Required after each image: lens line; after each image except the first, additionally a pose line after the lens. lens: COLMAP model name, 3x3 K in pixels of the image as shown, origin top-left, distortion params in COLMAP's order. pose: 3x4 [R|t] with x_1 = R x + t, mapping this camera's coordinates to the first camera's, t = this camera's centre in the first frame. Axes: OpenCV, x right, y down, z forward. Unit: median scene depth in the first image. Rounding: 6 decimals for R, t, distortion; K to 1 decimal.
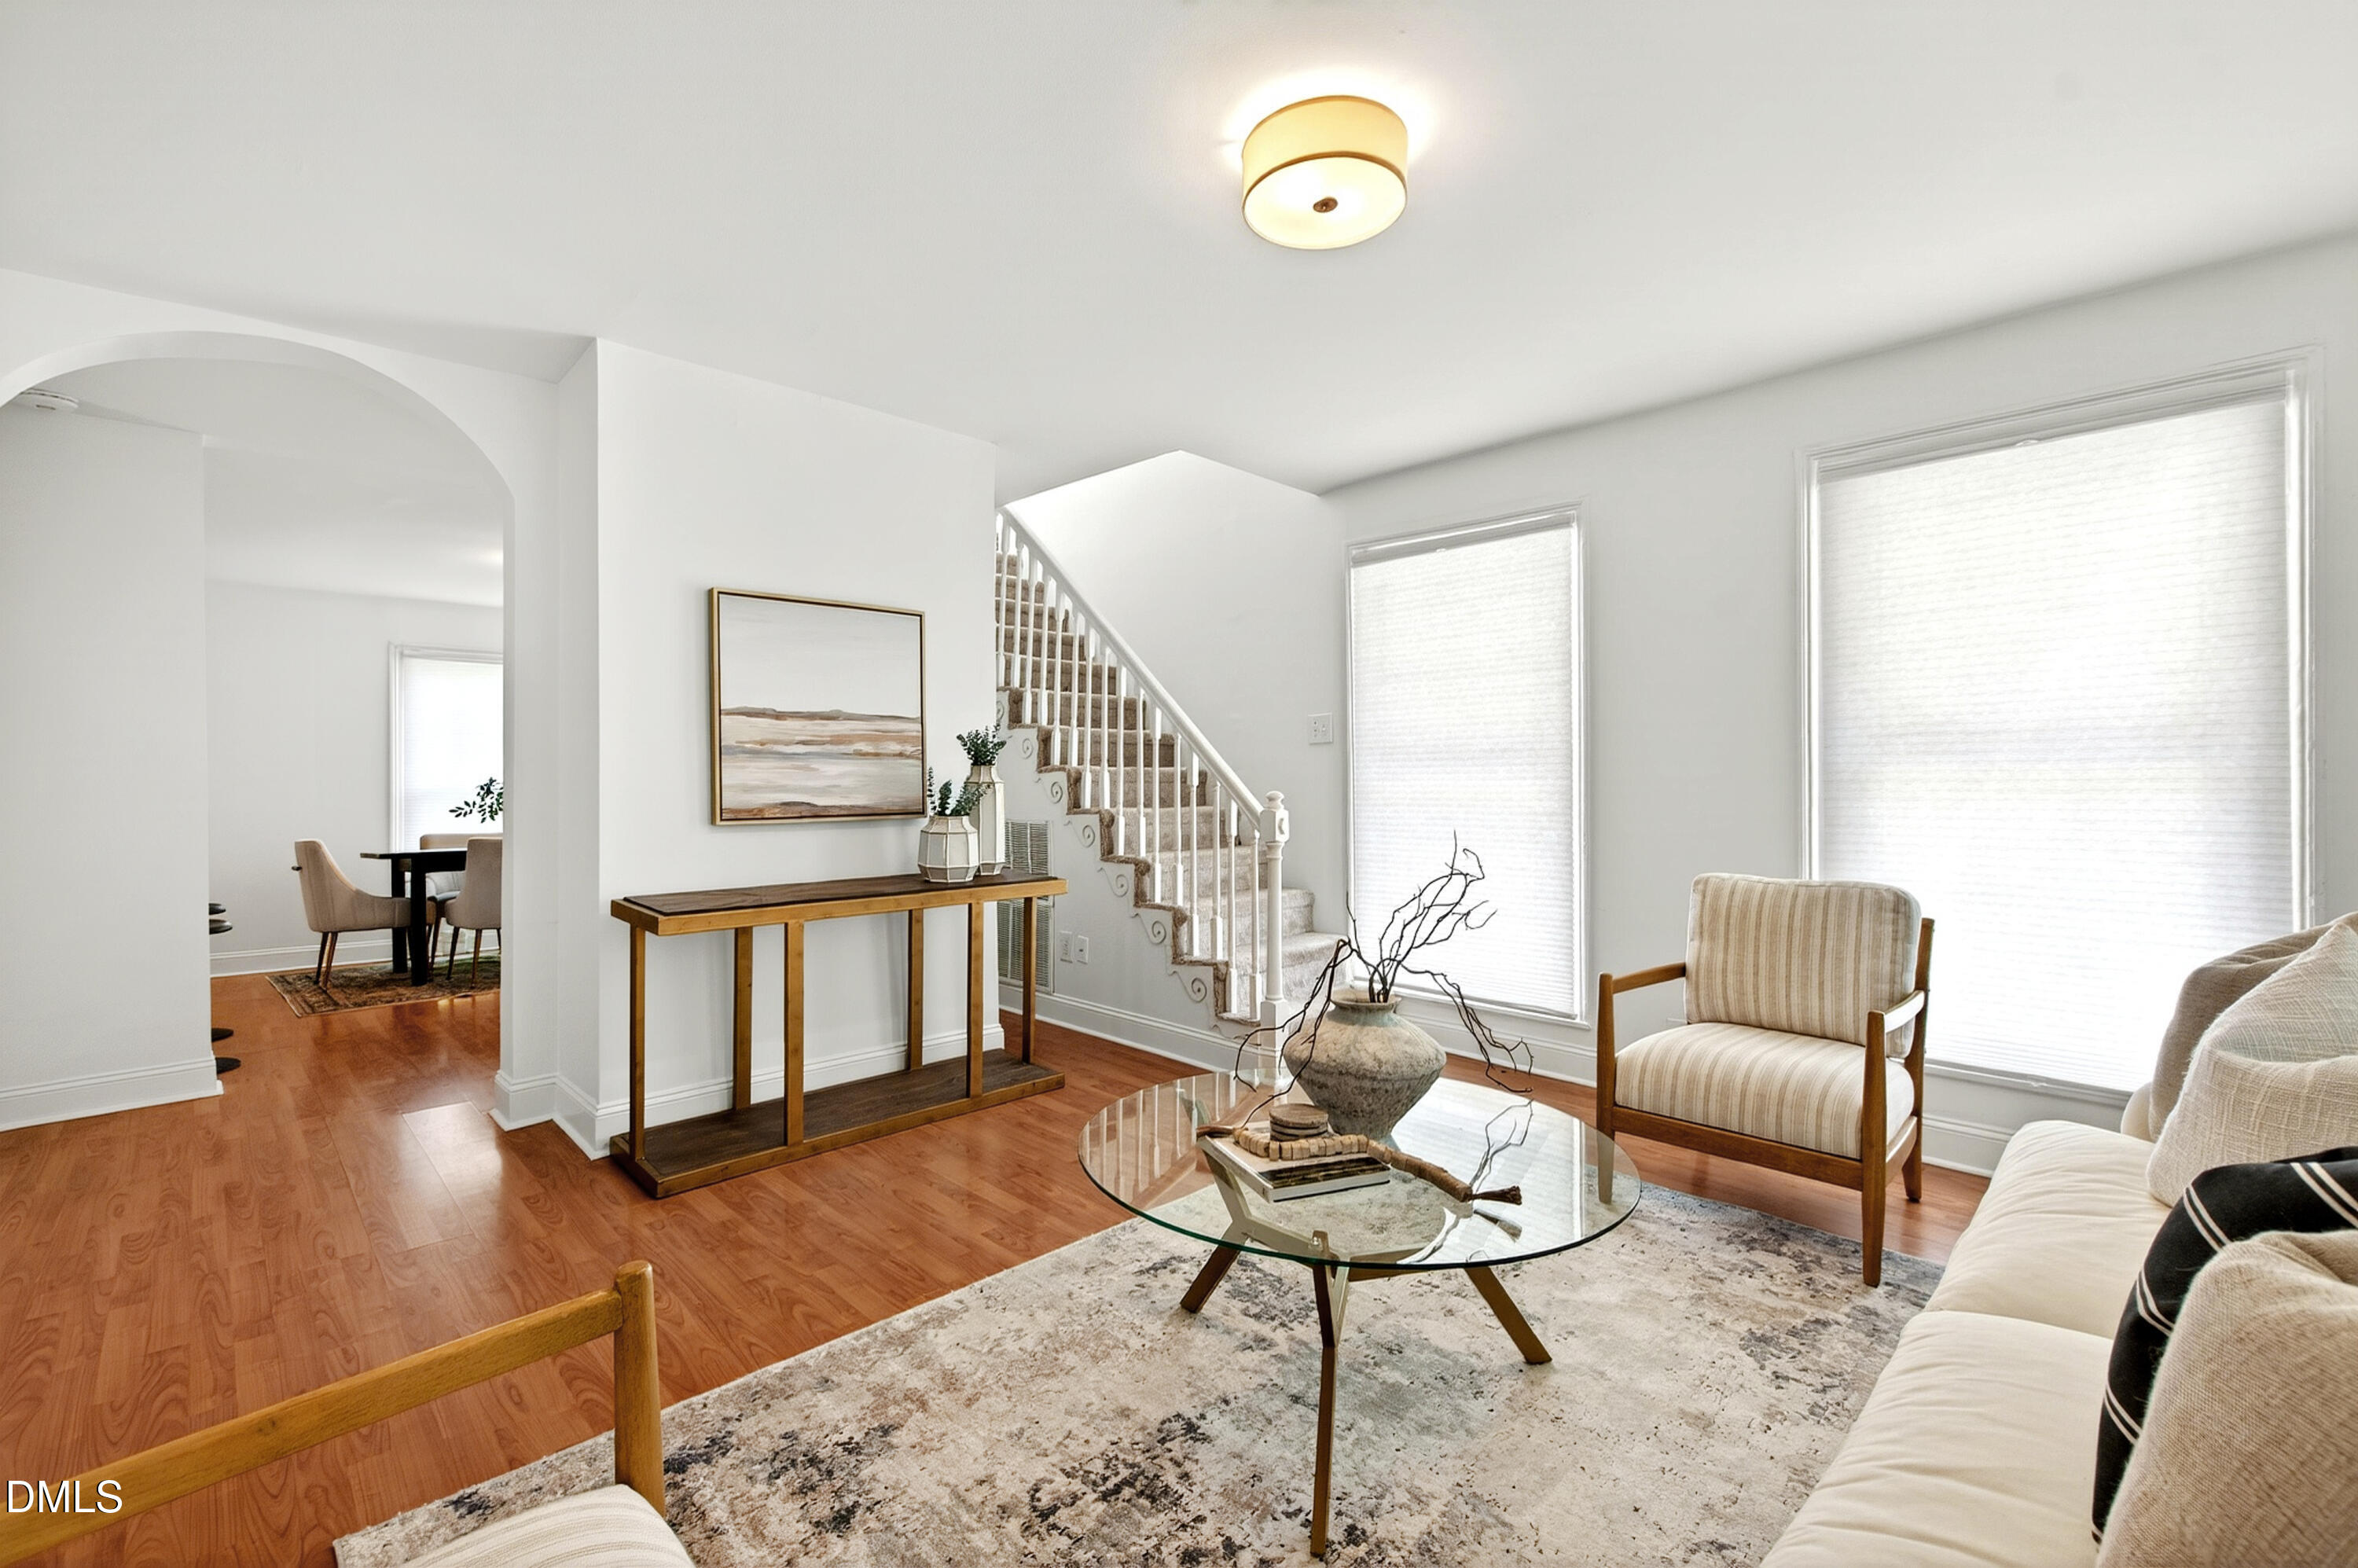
lens RADIAL K [[1020.7, 0, 1169.3], [0, 1020.7, 786.6], [0, 0, 1]] dist [-0.000280, 0.000003]
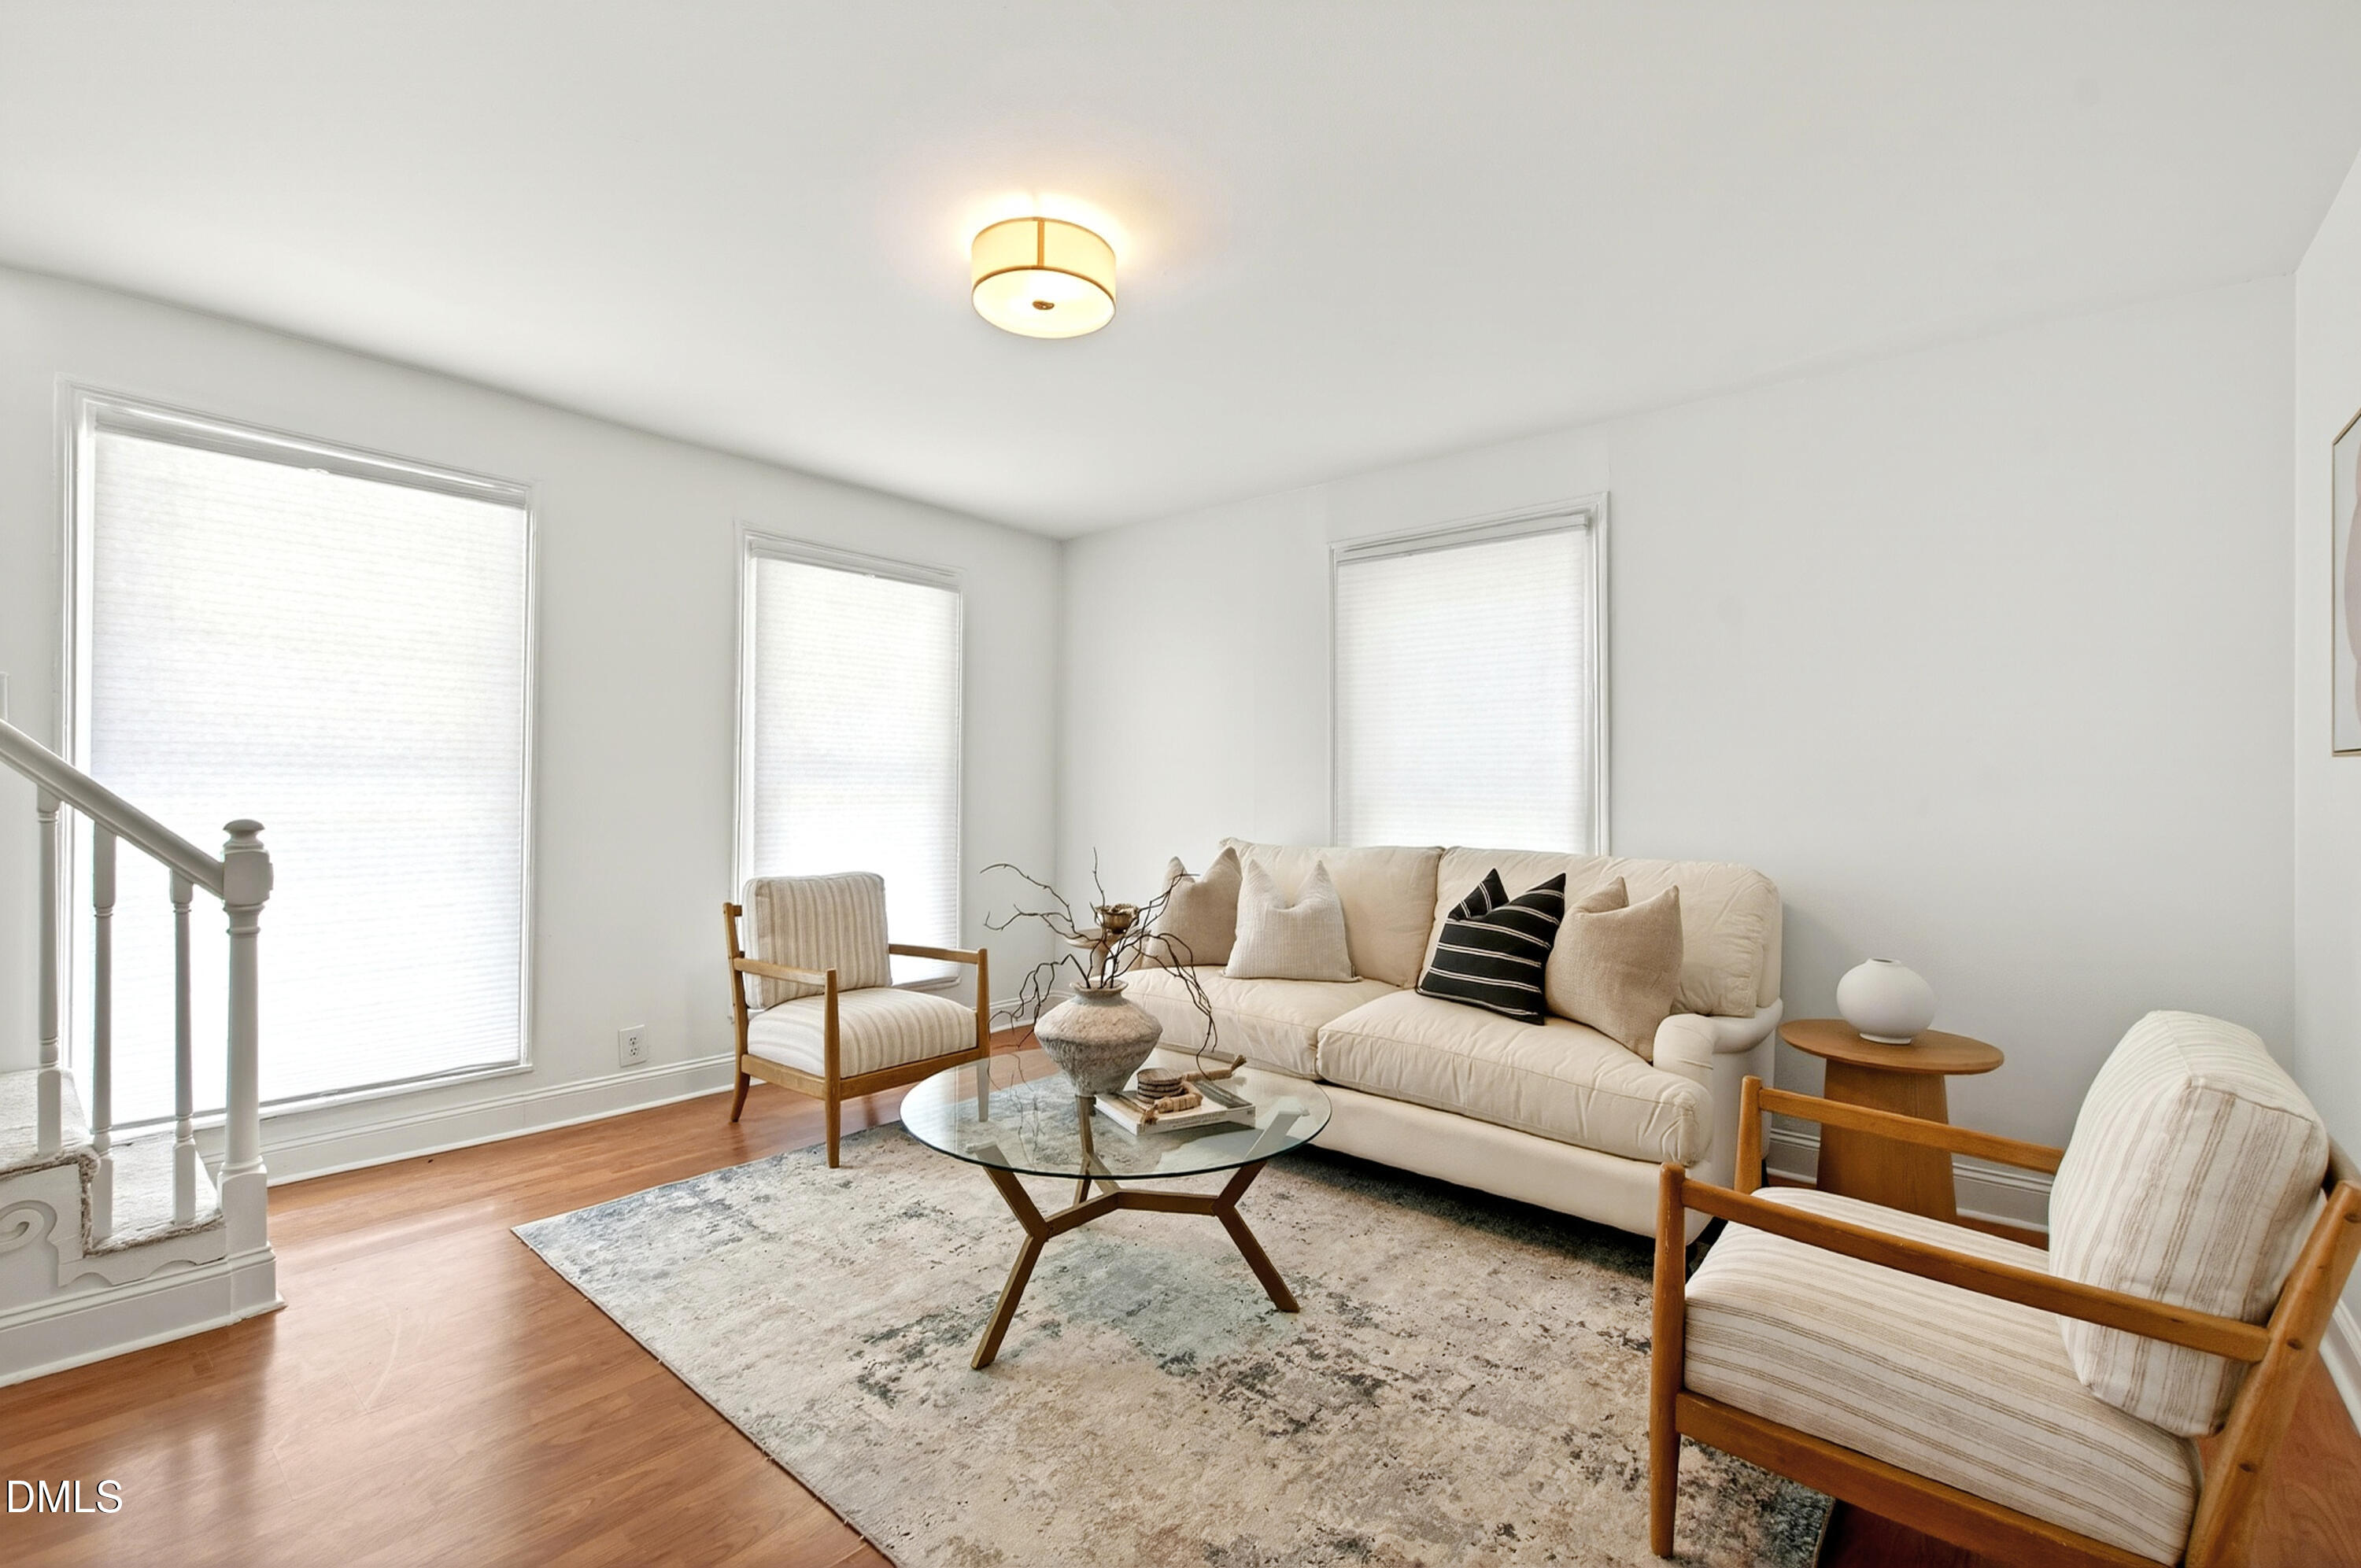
lens RADIAL K [[1021.8, 0, 1170.8], [0, 1021.8, 786.6], [0, 0, 1]] dist [-0.000280, 0.000003]
pose [[-0.098969, 0.000588, 0.995090, -0.871868], [-0.005436, 0.999985, -0.001132, -0.026346], [-0.995076, -0.005521, -0.098964, 0.849722]]
